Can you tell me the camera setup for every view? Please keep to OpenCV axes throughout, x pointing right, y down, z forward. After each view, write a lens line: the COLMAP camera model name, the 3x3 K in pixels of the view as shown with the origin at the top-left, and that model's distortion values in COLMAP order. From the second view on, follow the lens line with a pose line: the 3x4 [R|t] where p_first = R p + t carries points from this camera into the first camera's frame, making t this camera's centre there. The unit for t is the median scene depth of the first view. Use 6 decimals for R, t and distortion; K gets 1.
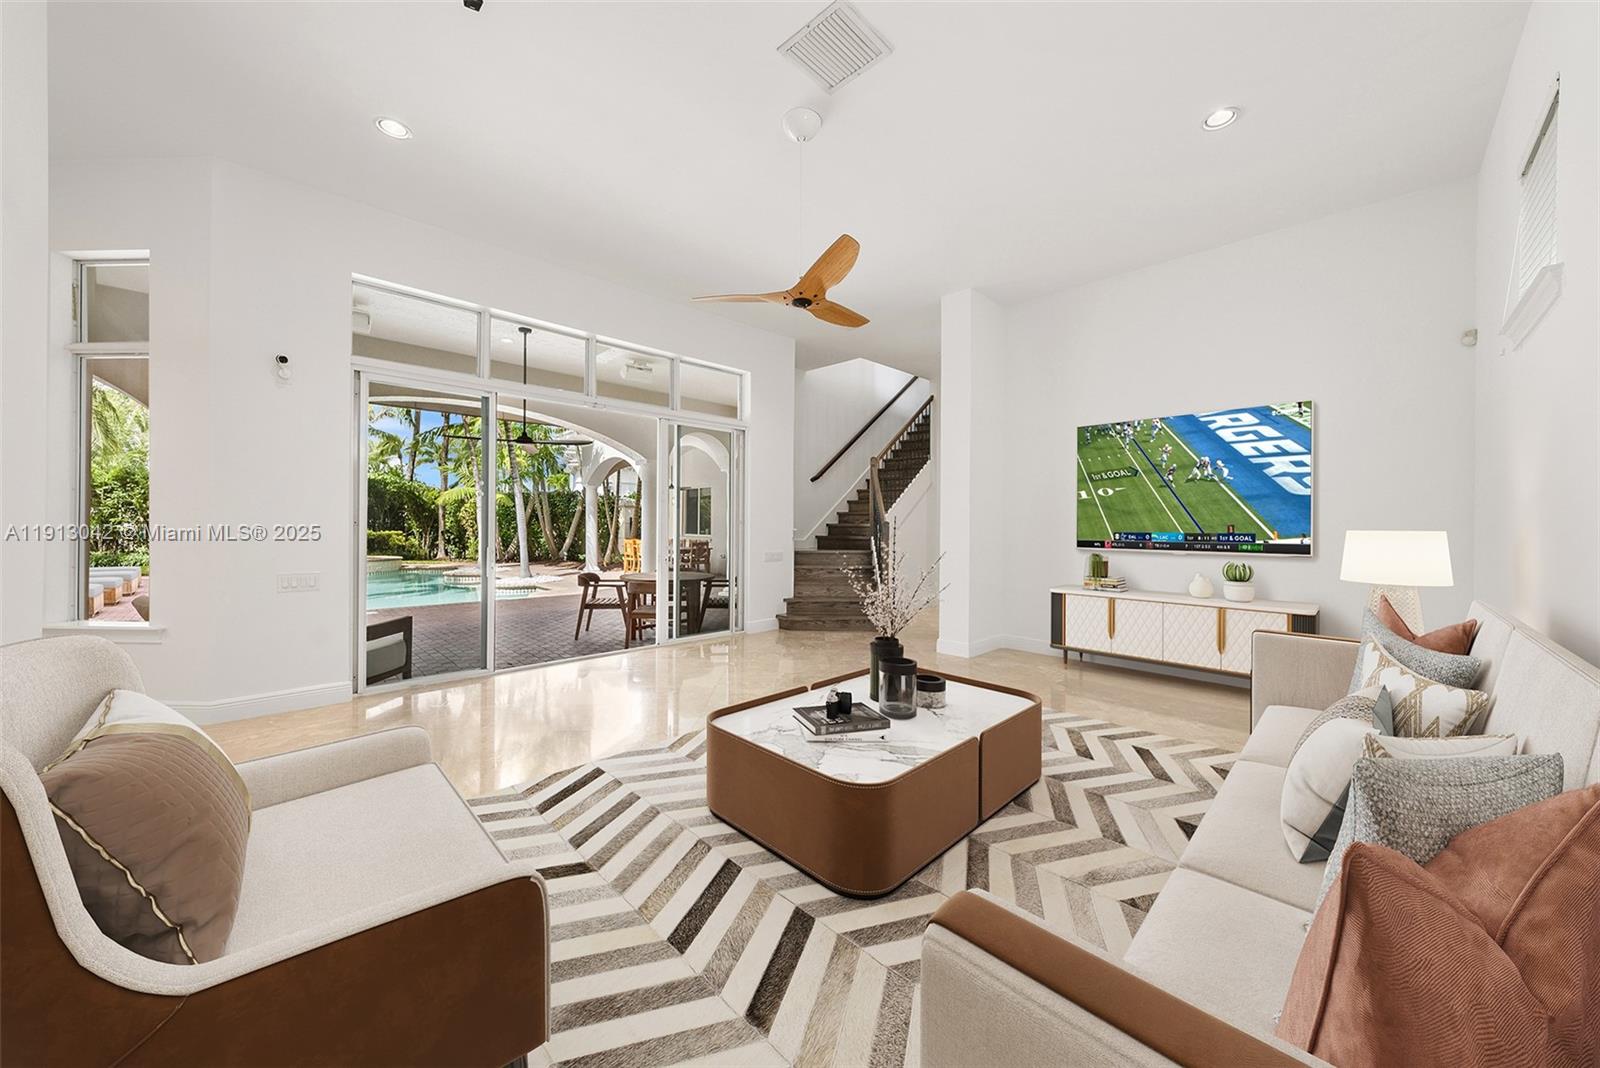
lens RADIAL K [[545.2, 0, 800.4], [0, 545.2, 538.8], [0, 0, 1]] dist [-0.048252, -0.000084]
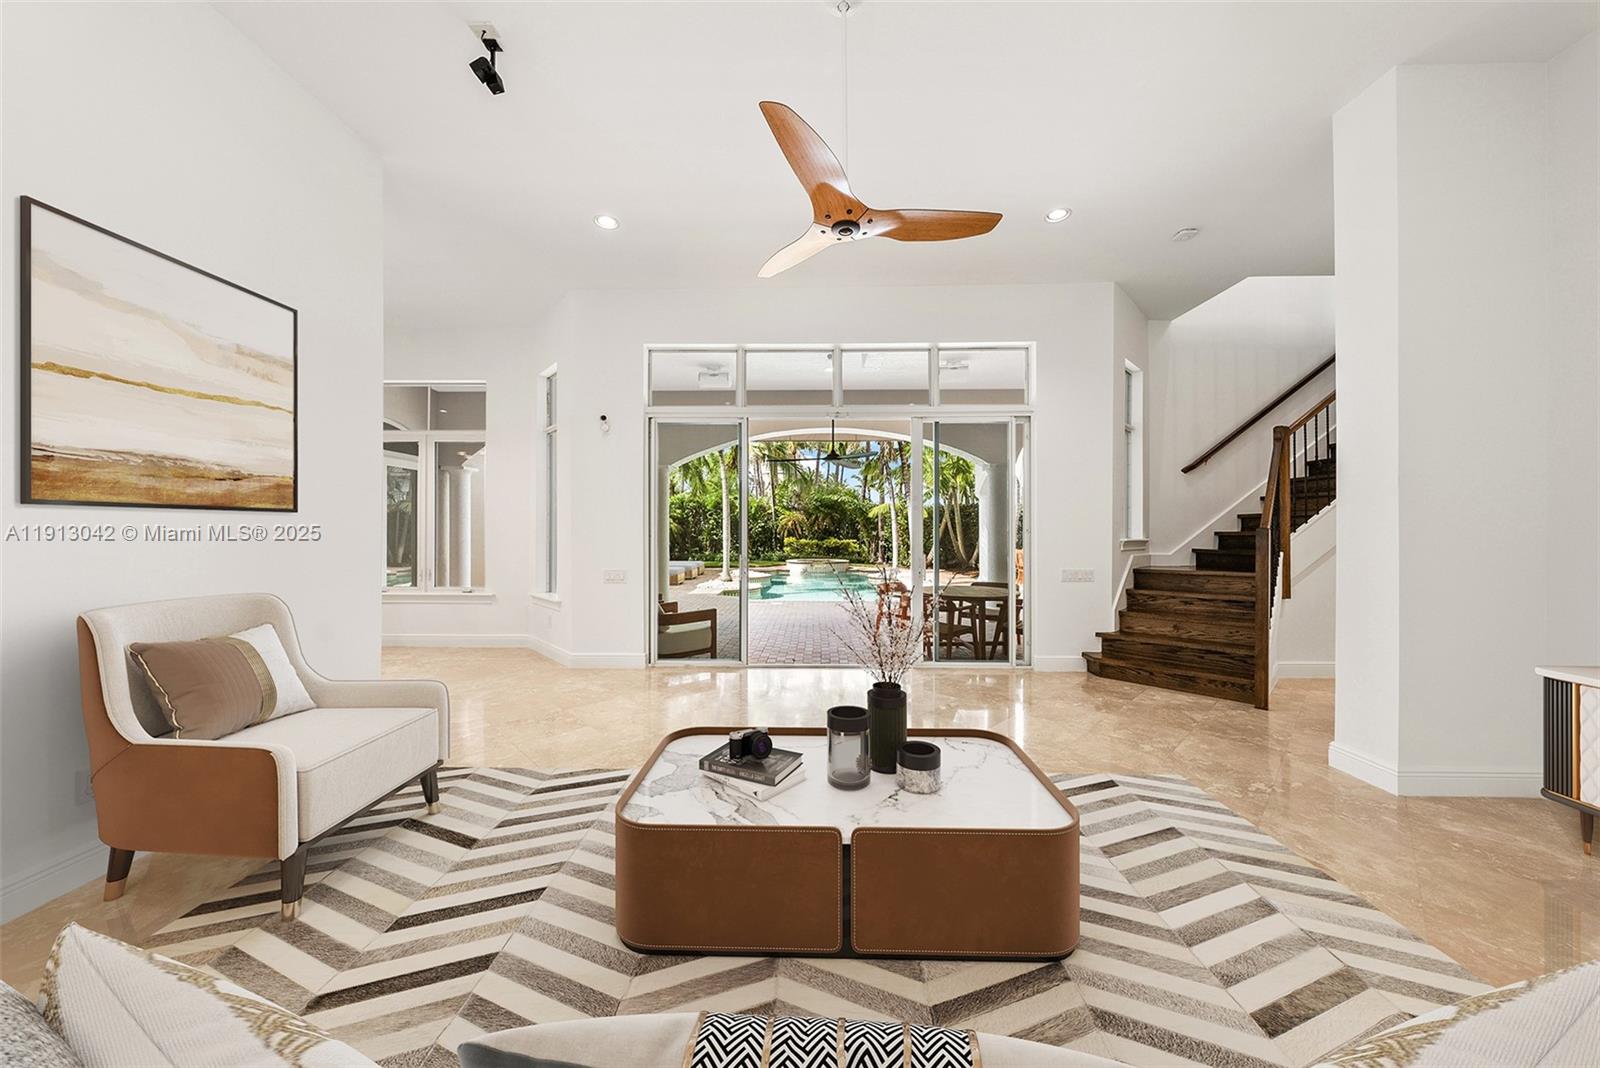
lens RADIAL K [[547.5, 0, 800.0], [0, 547.5, 534.0], [0, 0, 1]] dist [-0.058450, -0.000013]
pose [[0.685167, -0.001589, -0.728385, 0.243547], [-0.019268, 0.999608, -0.020306, -0.003259], [0.728132, 0.027947, 0.684867, 0.202207]]
